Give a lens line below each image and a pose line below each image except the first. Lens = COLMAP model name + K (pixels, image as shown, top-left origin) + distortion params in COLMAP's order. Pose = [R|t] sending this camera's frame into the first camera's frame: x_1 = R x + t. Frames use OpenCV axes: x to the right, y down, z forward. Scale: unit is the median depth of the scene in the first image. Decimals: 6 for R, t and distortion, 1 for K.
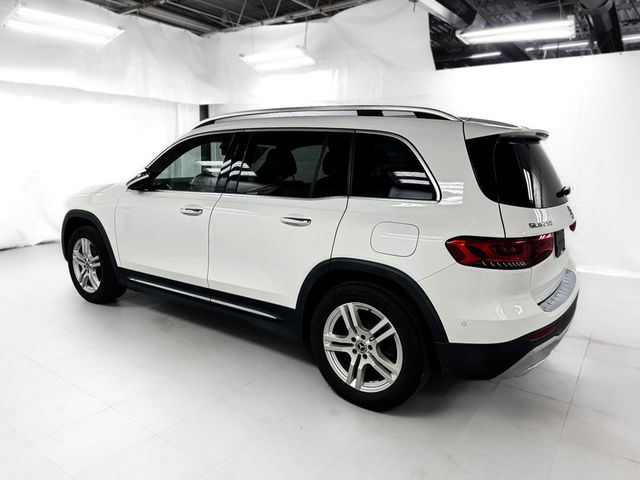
lens RADIAL K [[458.1, 0, 320.0], [0, 458.1, 240.0], [0, 0, 1]] dist [0.067837, -0.065937]
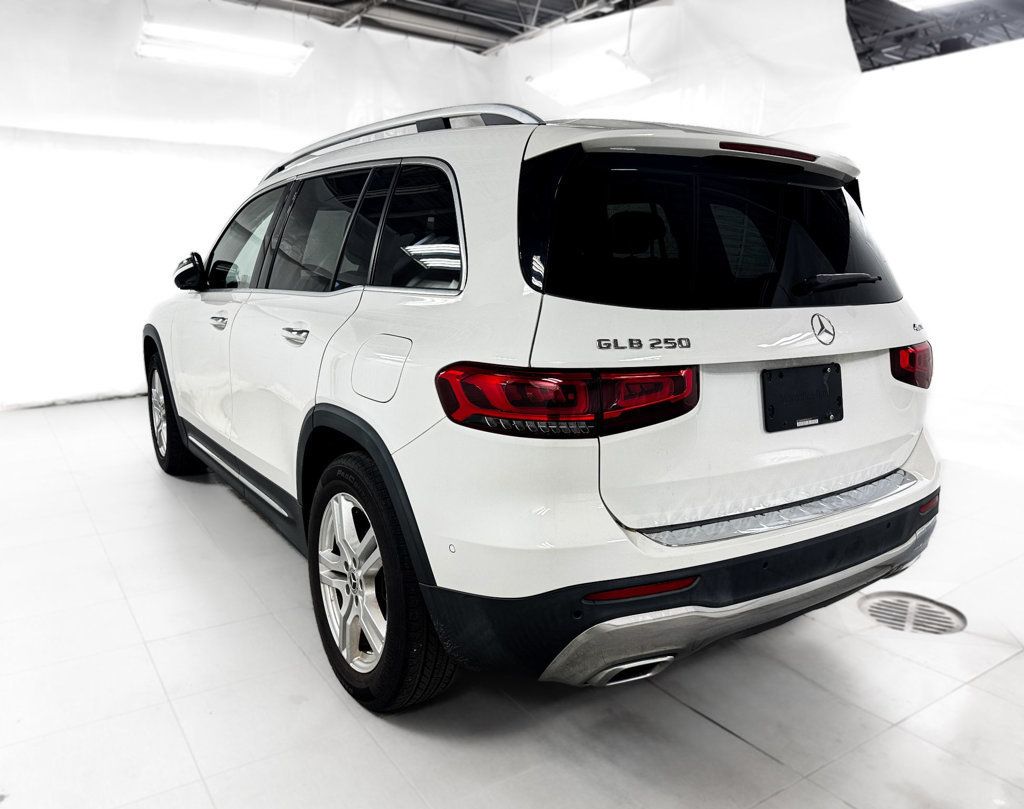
lens RADIAL K [[785.4, 0, 538.2], [0, 785.4, 407.2], [0, 0, 1]] dist [0.110029, -0.199223]
pose [[0.943418, 0.059744, -0.326179, 0.402476], [-0.064086, 0.997941, -0.002570, 0.021796], [0.325354, 0.023328, 0.945304, 0.169713]]
